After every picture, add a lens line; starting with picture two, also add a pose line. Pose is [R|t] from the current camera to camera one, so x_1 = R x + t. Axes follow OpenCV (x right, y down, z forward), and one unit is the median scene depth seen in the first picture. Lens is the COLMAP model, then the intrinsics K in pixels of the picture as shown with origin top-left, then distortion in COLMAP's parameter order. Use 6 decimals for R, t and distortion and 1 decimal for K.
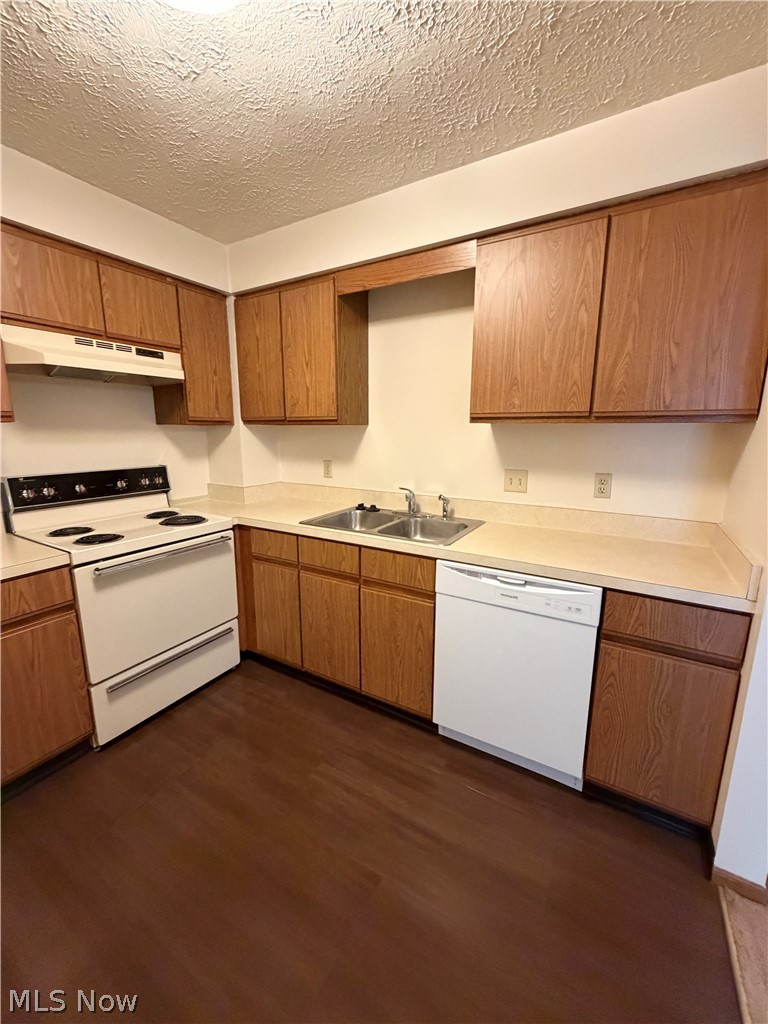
lens RADIAL K [[408.3, 0, 384.4], [0, 408.3, 508.2], [0, 0, 1]] dist [0.000407, -0.000003]
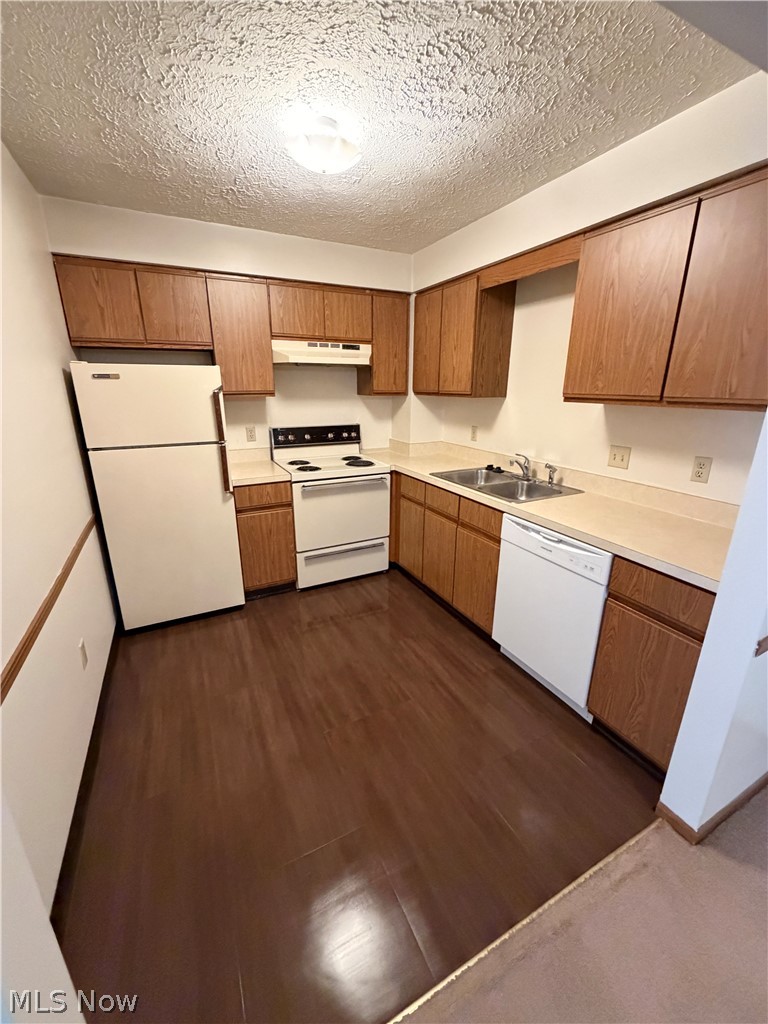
lens RADIAL K [[408.3, 0, 384.4], [0, 408.3, 508.2], [0, 0, 1]] dist [0.000407, -0.000003]
pose [[0.844786, 0.155808, -0.511919, 0.398402], [-0.102610, 0.986085, 0.130796, -0.013720], [0.525175, -0.057967, 0.849018, -0.232664]]
